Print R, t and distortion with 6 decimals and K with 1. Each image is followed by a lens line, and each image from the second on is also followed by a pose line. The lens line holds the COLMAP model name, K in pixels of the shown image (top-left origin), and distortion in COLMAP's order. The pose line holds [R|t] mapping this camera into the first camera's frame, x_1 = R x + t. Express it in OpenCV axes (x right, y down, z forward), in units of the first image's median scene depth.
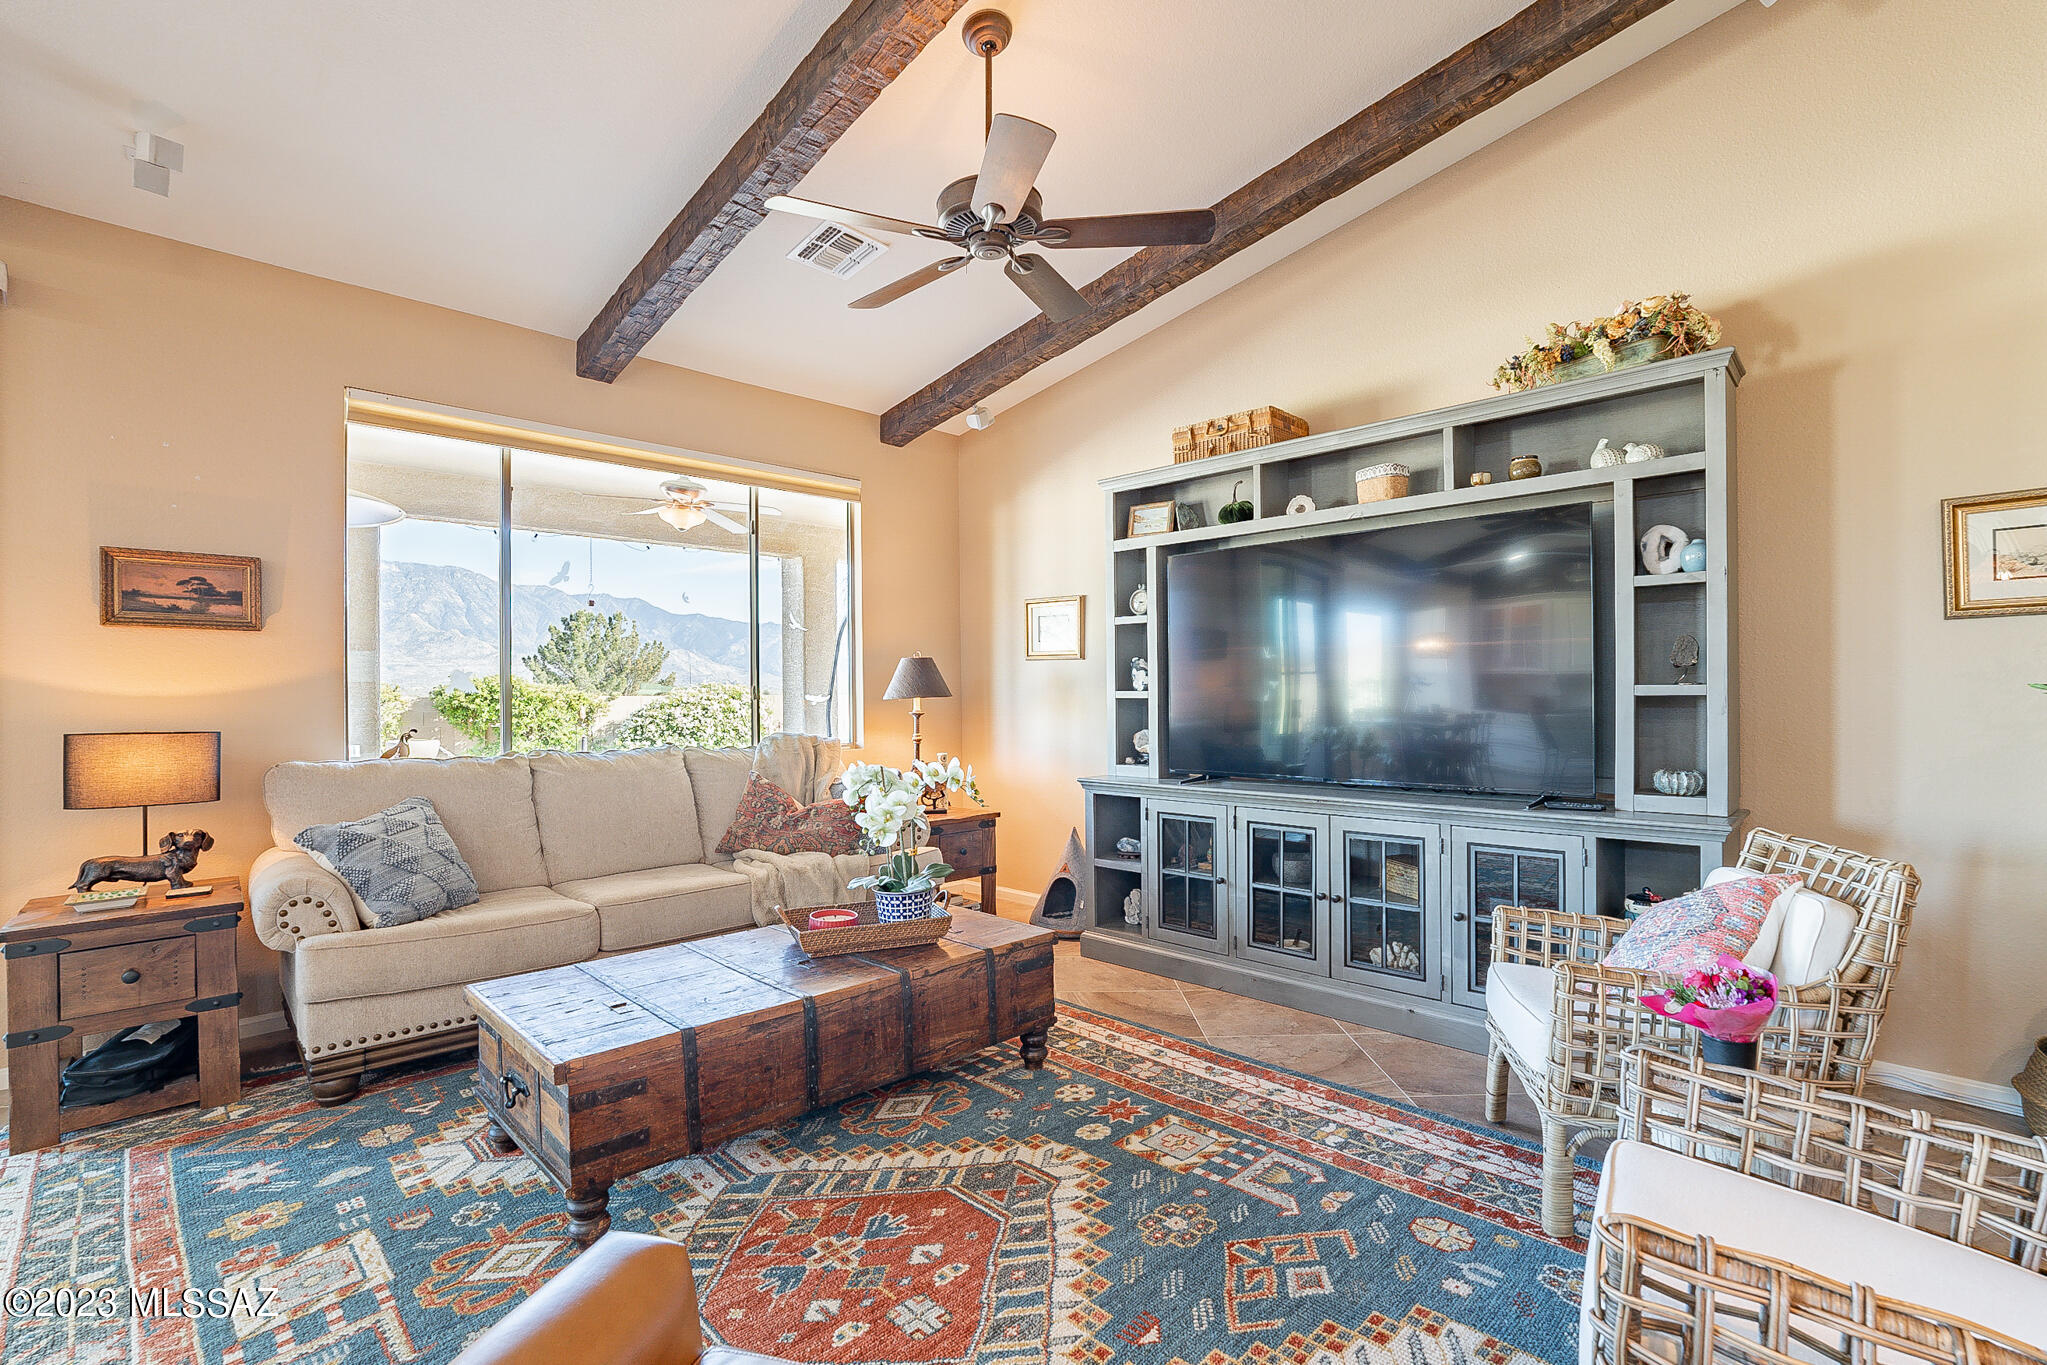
lens RADIAL K [[911.6, 0, 1014.4], [0, 911.6, 689.6], [0, 0, 1]] dist [-0.018353, 0.001732]
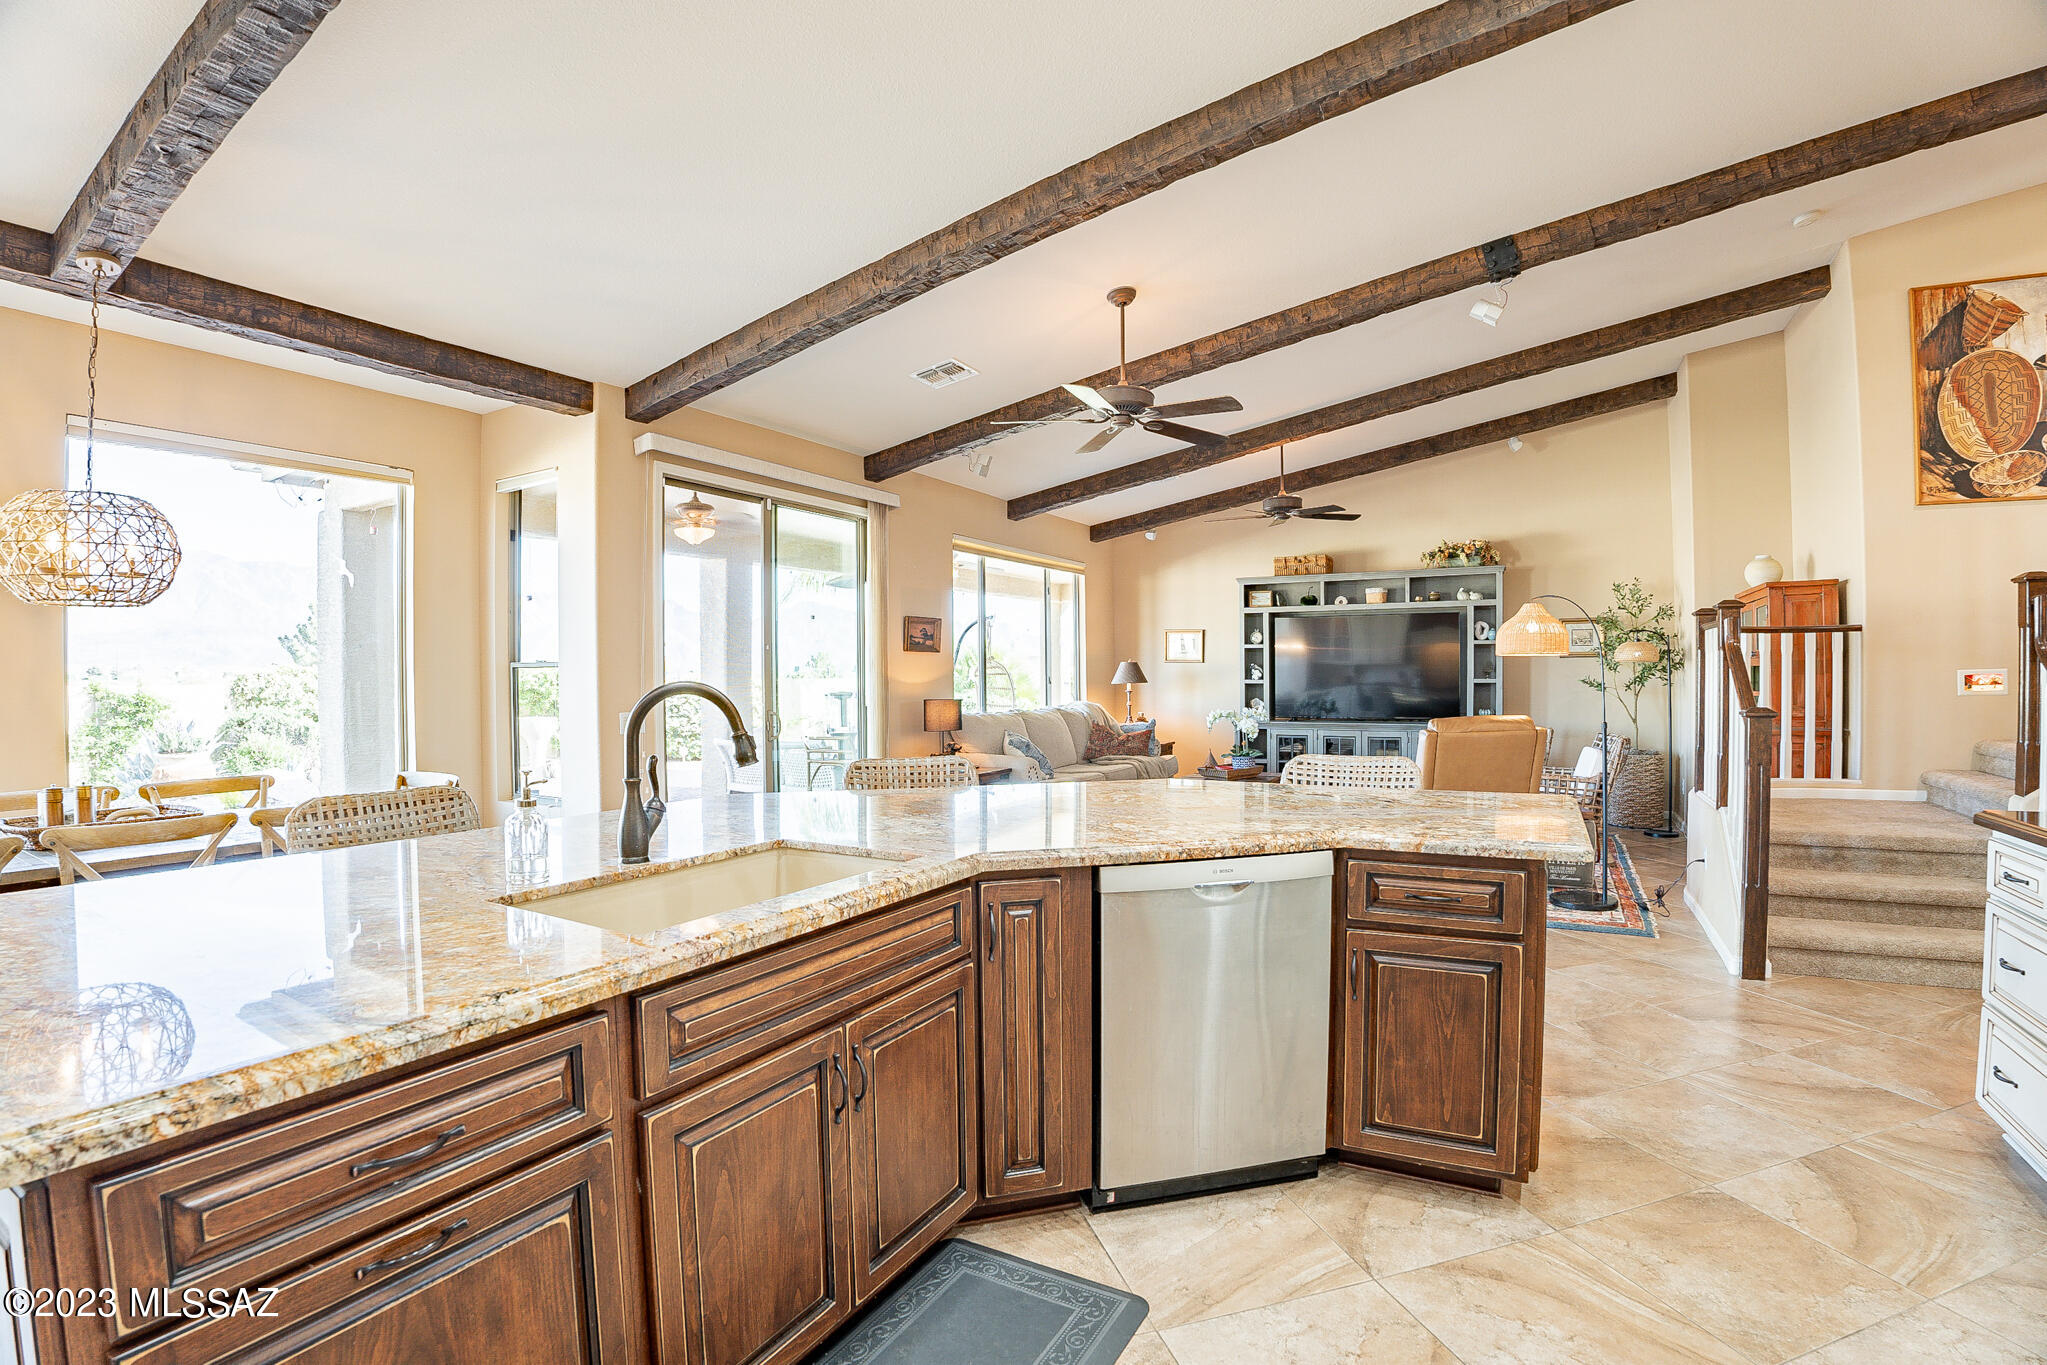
lens RADIAL K [[929.2, 0, 1018.1], [0, 929.2, 687.4], [0, 0, 1]] dist [-0.052219, -0.000959]
pose [[0.961208, -0.002527, 0.275814, -1.076545], [-0.001935, 0.999872, 0.015903, -0.015466], [-0.275819, -0.015820, 0.961079, -0.997003]]
